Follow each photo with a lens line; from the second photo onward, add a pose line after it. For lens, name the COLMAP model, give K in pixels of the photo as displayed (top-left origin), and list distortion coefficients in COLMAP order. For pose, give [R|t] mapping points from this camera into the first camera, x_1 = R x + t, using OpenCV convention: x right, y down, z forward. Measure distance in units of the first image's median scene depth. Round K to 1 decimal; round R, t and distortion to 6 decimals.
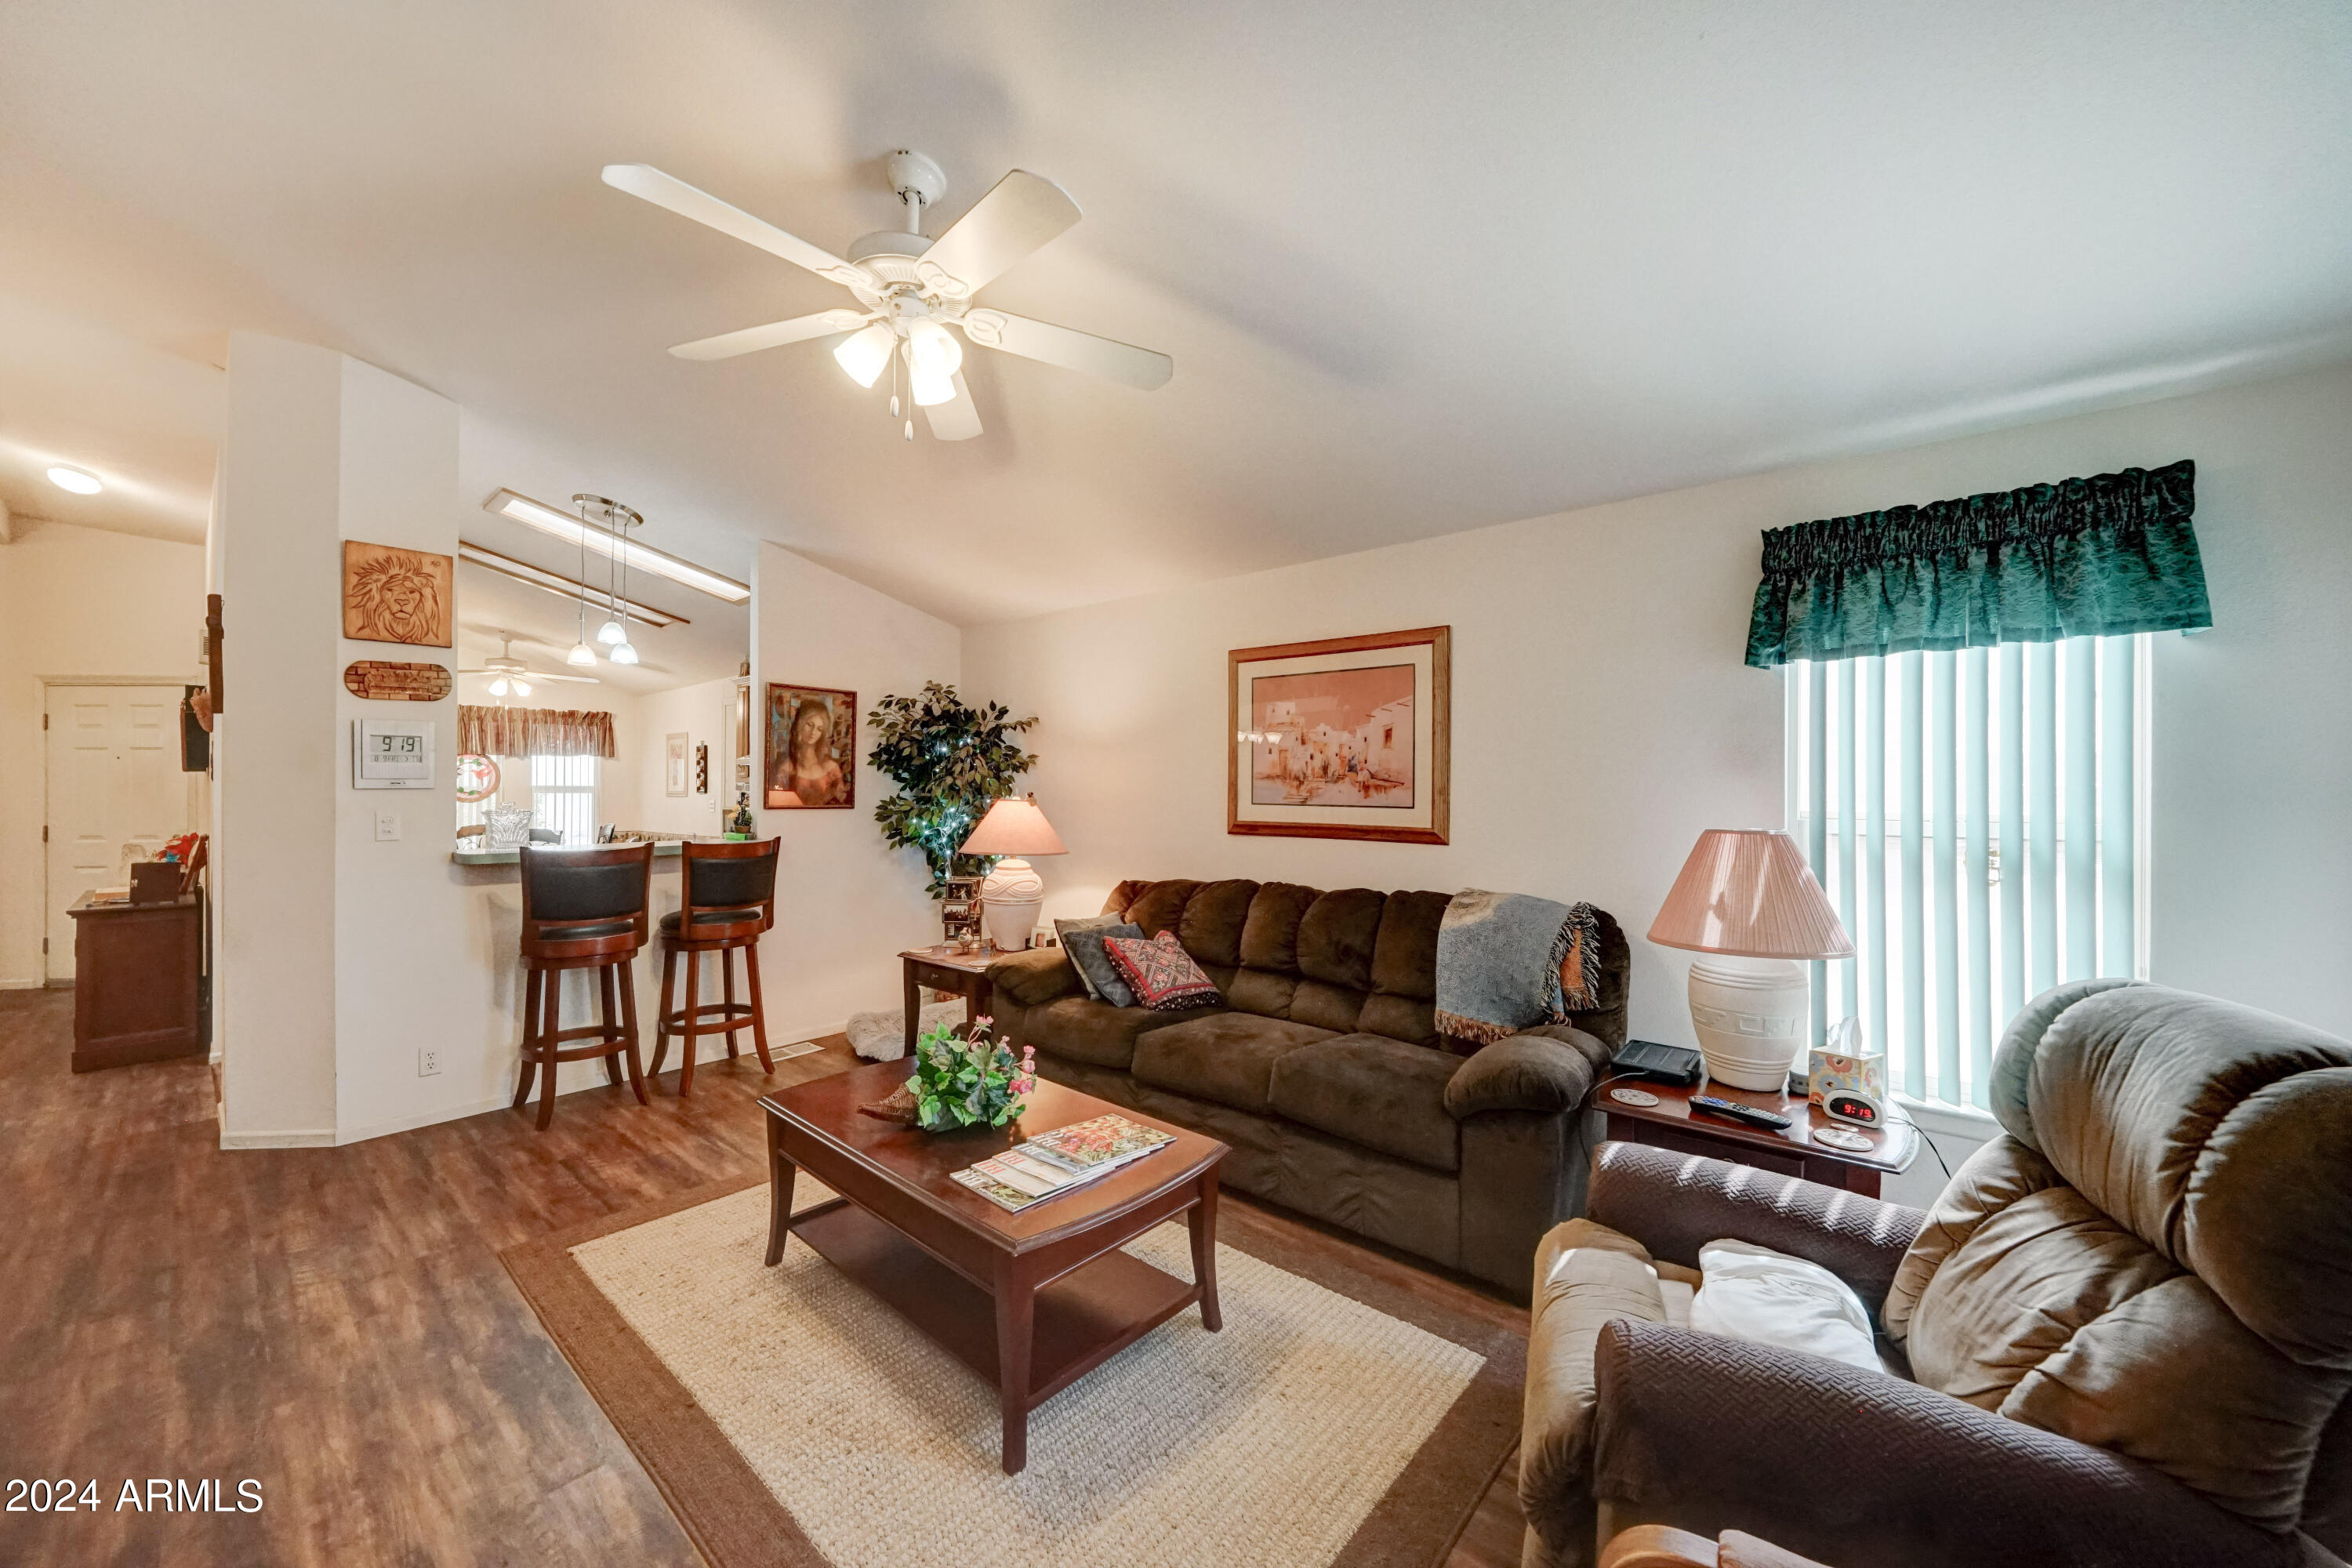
lens RADIAL K [[880.0, 0, 1186.1], [0, 880.0, 783.0], [0, 0, 1]] dist [-0.002193, -0.000196]
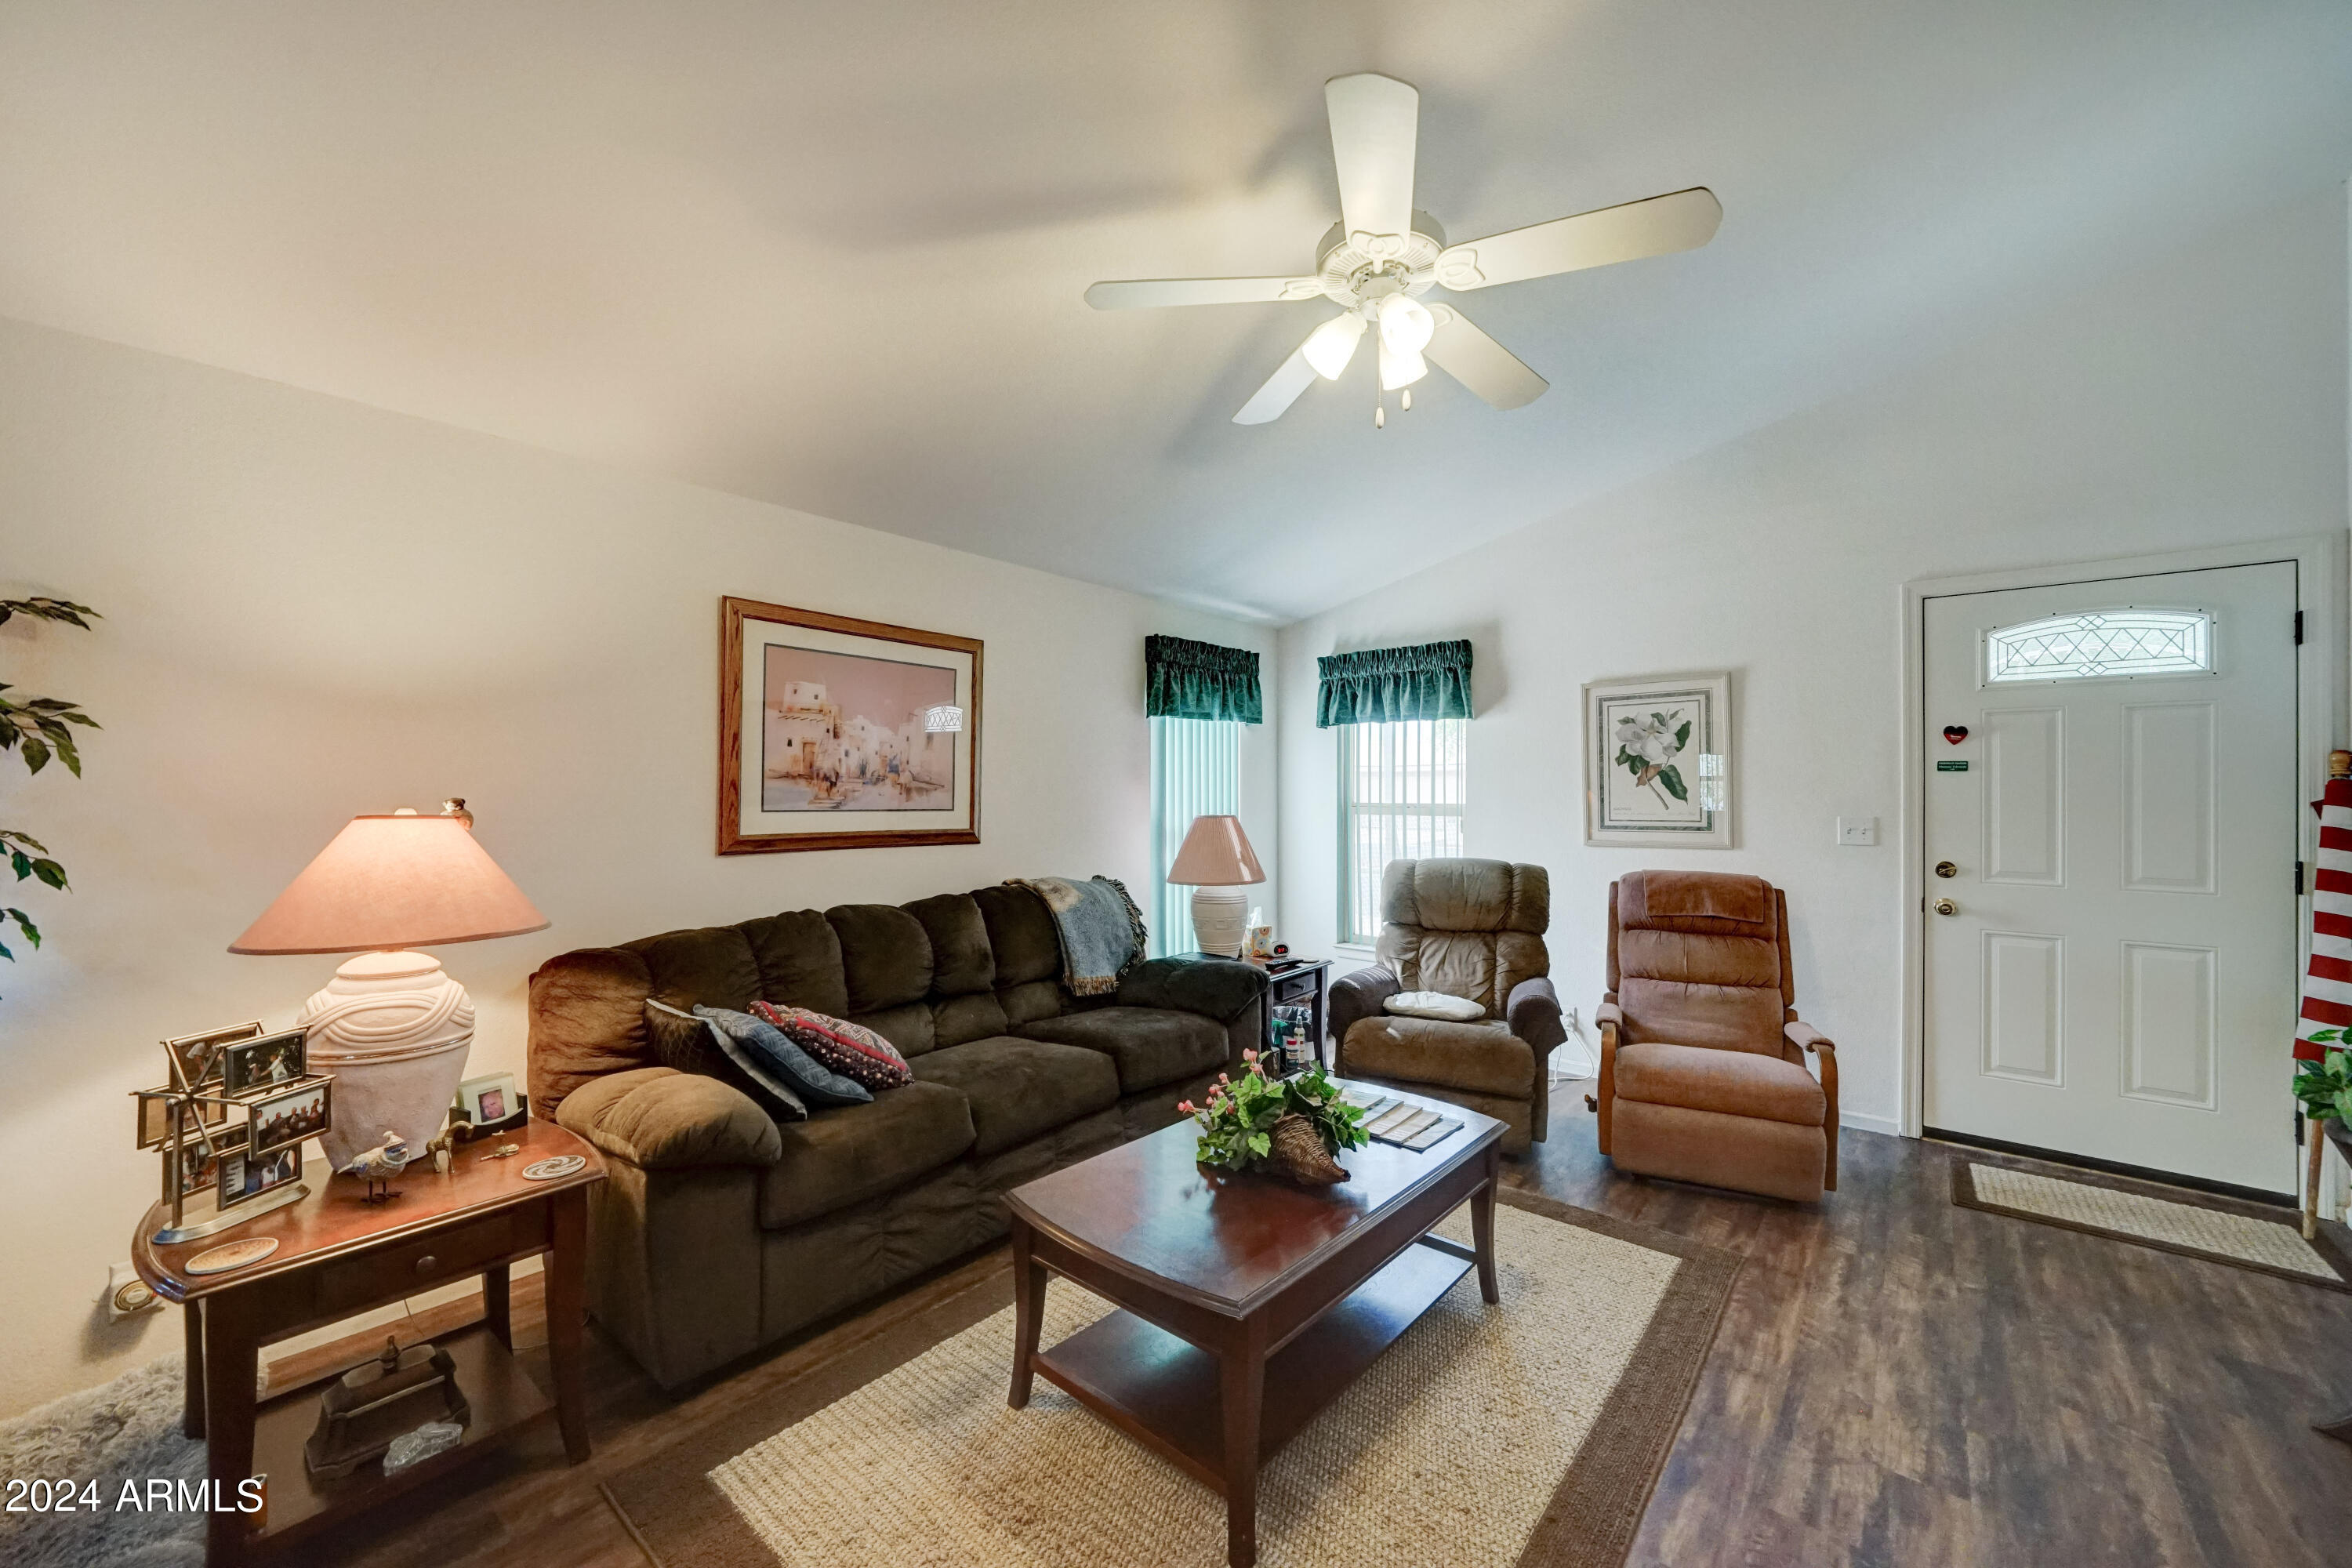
lens RADIAL K [[880.0, 0, 1157.3], [0, 880.0, 789.9], [0, 0, 1]] dist [-0.002193, -0.000196]
pose [[0.008253, 0.001819, 0.999964, -0.693137], [-0.004037, 0.999990, -0.001786, 0.005434], [-0.999958, -0.004022, 0.008260, 0.682477]]
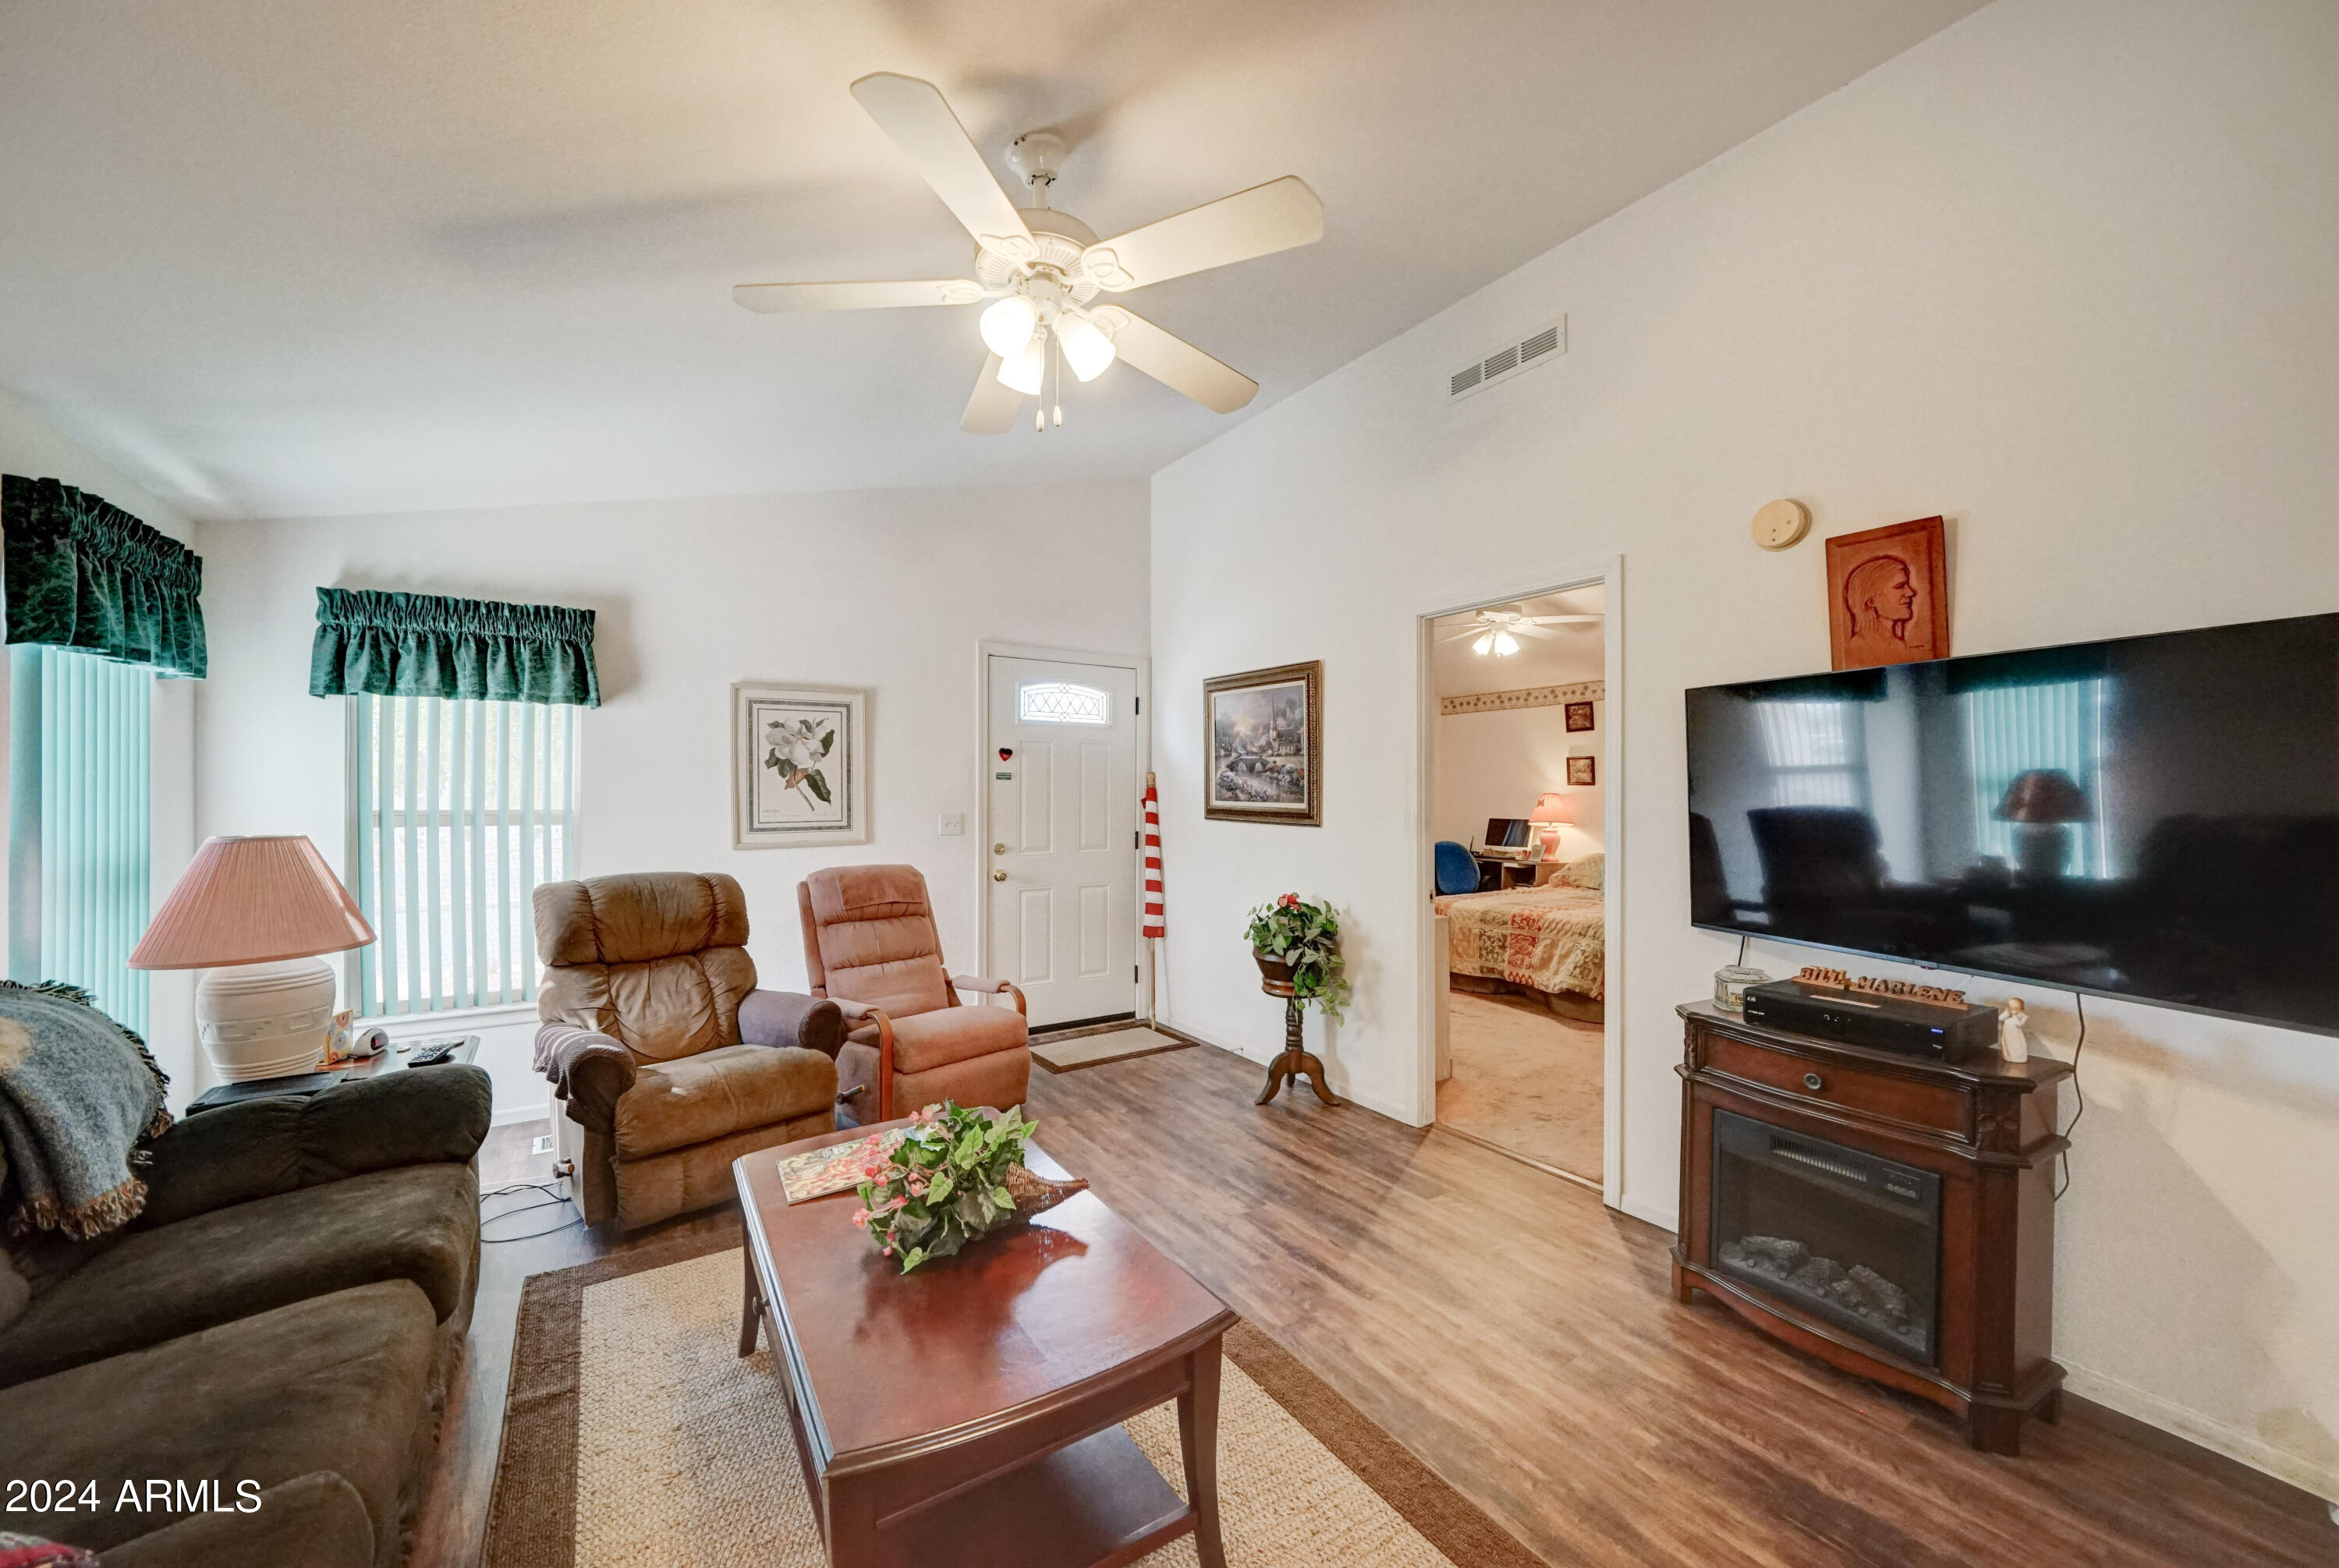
lens RADIAL K [[875.0, 0, 1162.0], [0, 875.0, 787.6], [0, 0, 1]] dist [-0.002193, -0.000196]
pose [[-0.954627, 0.001892, 0.297798, -0.399686], [-0.000967, 0.999955, -0.009452, 0.005056], [-0.297803, -0.009312, -0.954582, 1.018591]]
